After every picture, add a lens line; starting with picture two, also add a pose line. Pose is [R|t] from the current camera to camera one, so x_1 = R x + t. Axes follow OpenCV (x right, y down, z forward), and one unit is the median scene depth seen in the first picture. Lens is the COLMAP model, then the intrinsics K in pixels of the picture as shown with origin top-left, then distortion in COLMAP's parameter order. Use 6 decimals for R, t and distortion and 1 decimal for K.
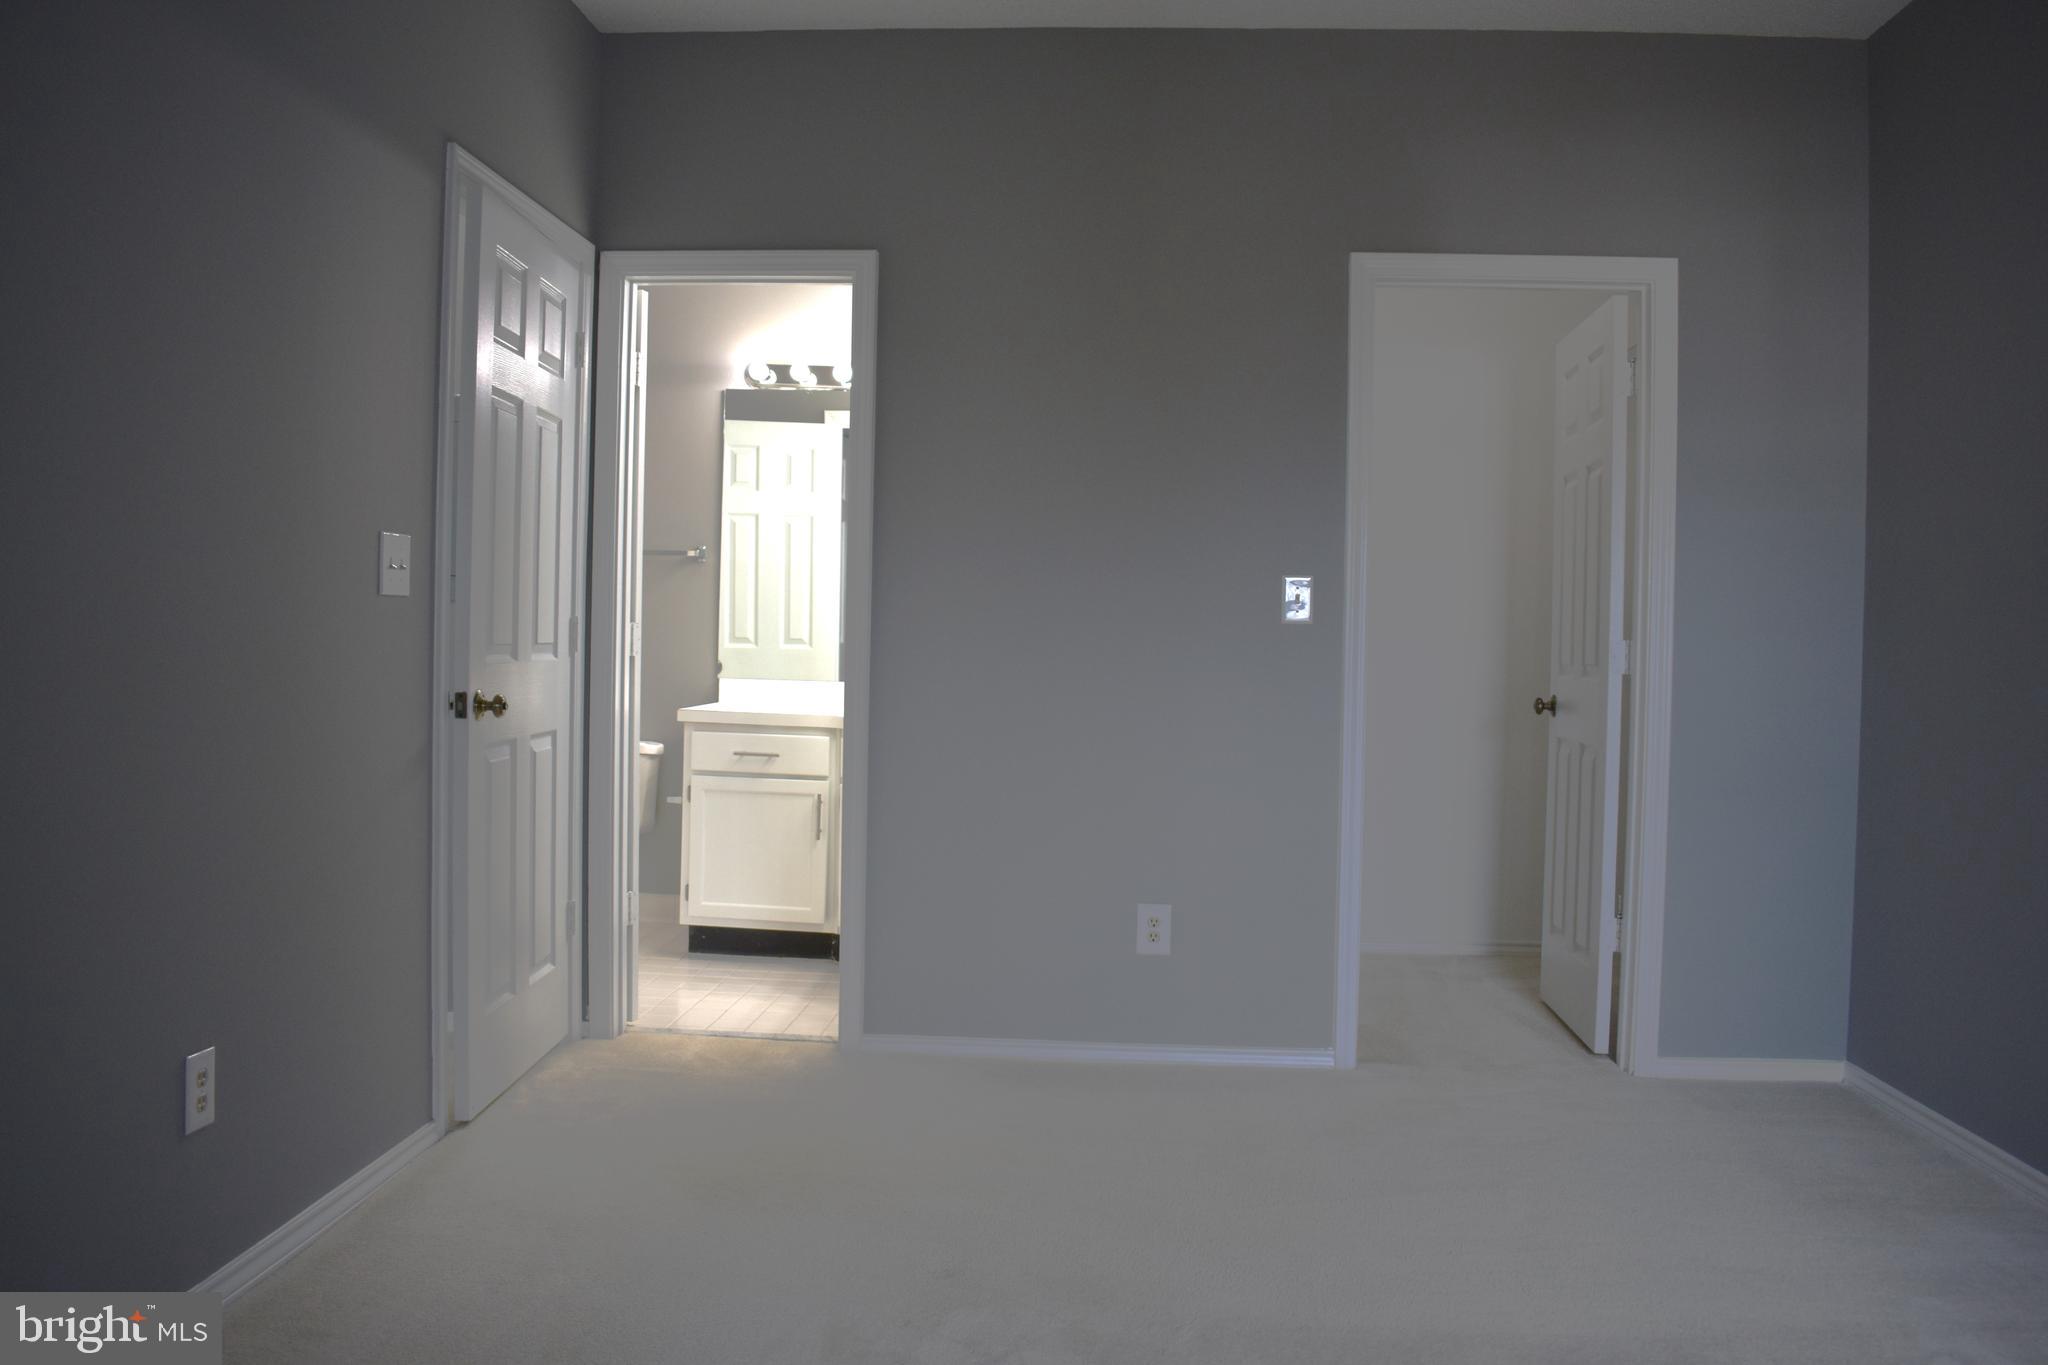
lens RADIAL K [[1598.8, 0, 1023.2], [0, 1598.8, 675.8], [0, 0, 1]] dist [-0.102734, 0.025924]
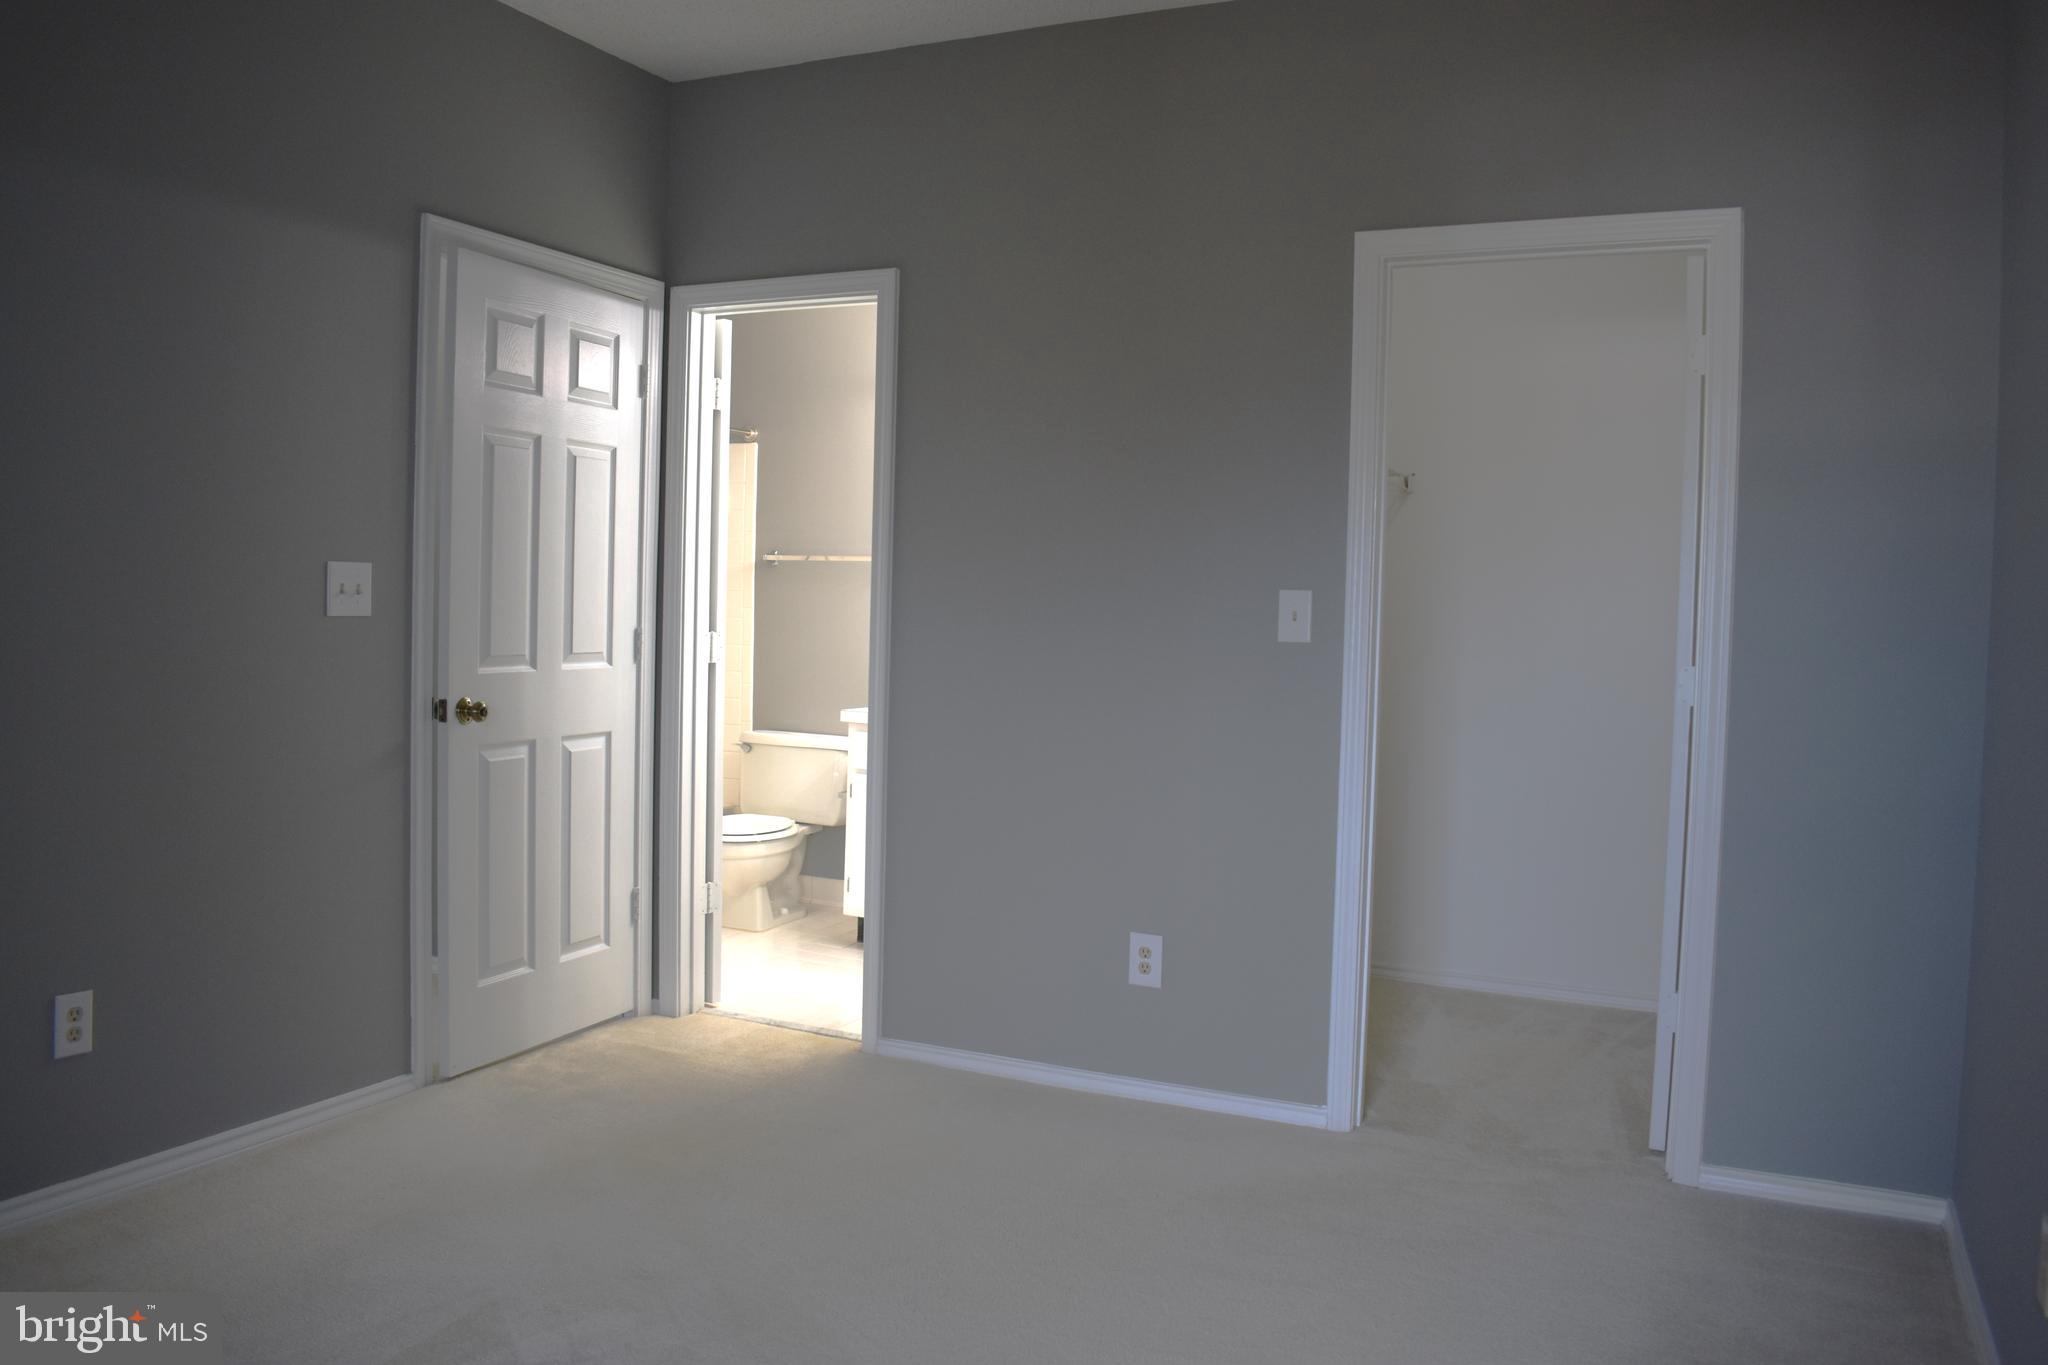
lens RADIAL K [[1598.8, 0, 1022.0], [0, 1598.8, 686.3], [0, 0, 1]] dist [-0.102734, 0.025924]
pose [[0.926057, 0.022798, -0.376694, 0.376539], [-0.016338, 0.999660, 0.020337, -0.023737], [0.377029, -0.012679, 0.926115, 0.091243]]
